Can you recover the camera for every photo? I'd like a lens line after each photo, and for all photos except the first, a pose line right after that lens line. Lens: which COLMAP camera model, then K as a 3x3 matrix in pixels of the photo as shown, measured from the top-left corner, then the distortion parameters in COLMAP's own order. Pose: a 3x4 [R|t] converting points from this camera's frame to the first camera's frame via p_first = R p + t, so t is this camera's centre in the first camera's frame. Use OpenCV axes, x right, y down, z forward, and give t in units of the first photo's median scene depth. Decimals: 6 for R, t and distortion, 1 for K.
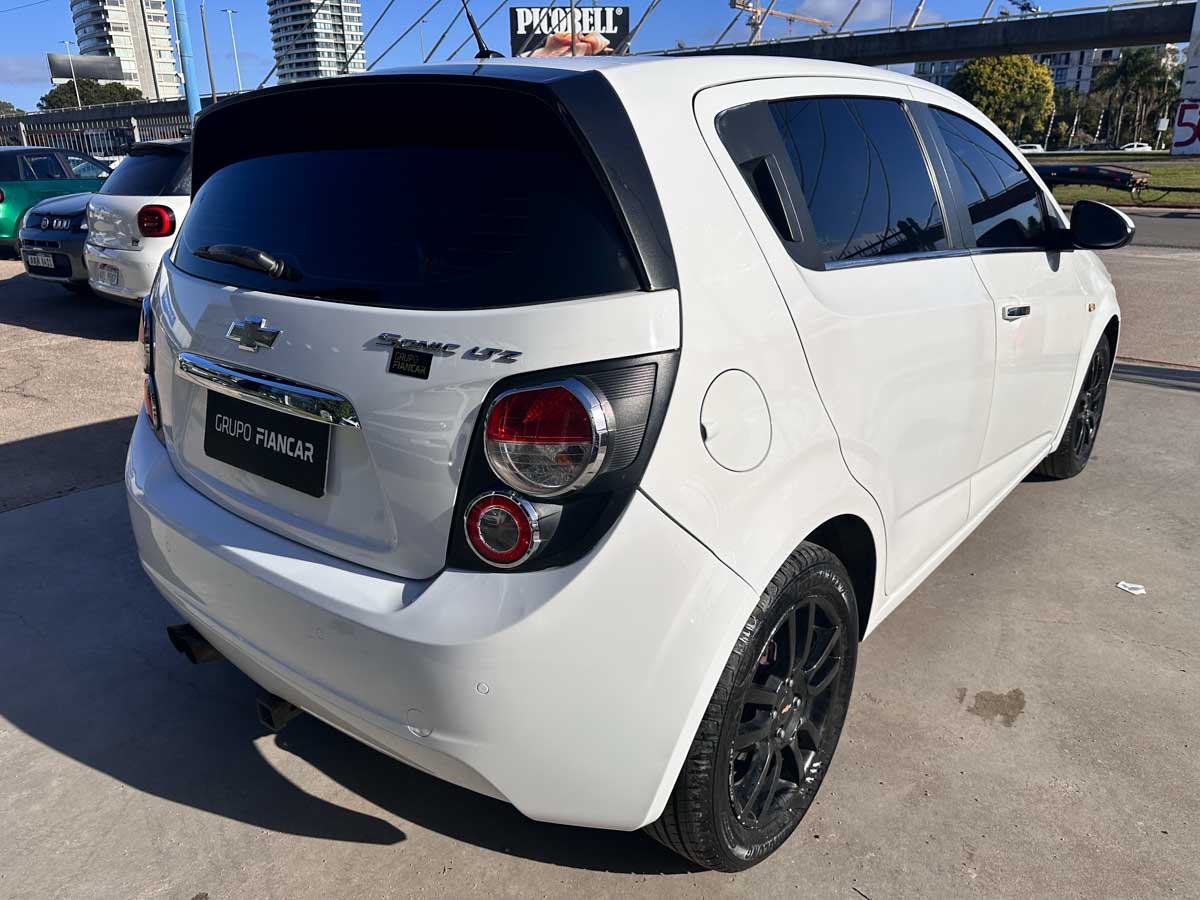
lens RADIAL K [[866.2, 0, 600.0], [0, 866.2, 450.0], [0, 0, 1]] dist [0.019908, 0.004587]
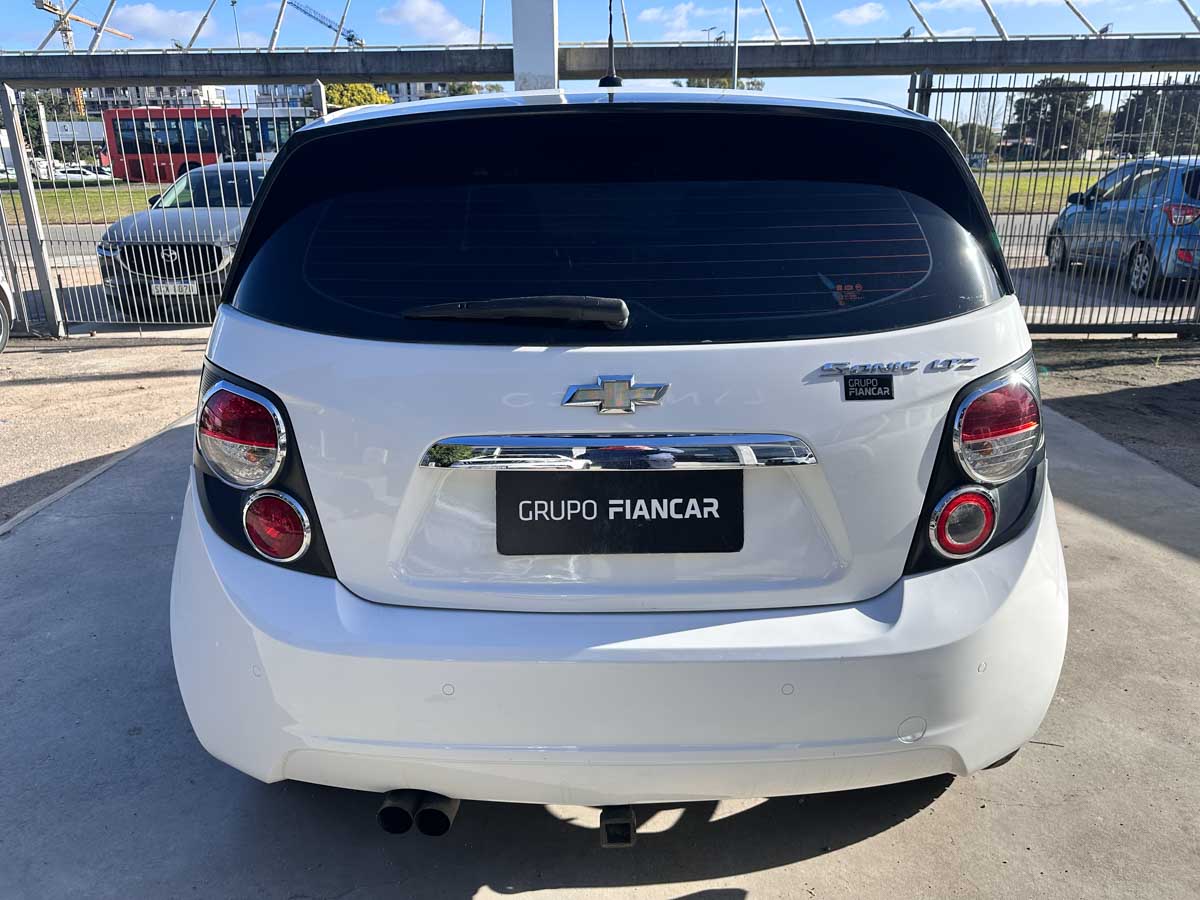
lens RADIAL K [[873.8, 0, 600.0], [0, 873.8, 450.0], [0, 0, 1]] dist [0.033735, -0.003612]
pose [[0.794176, -0.195244, 0.575469, -0.941207], [0.210012, 0.976814, 0.041585, -0.119580], [-0.570245, 0.087830, 0.816766, 0.295108]]
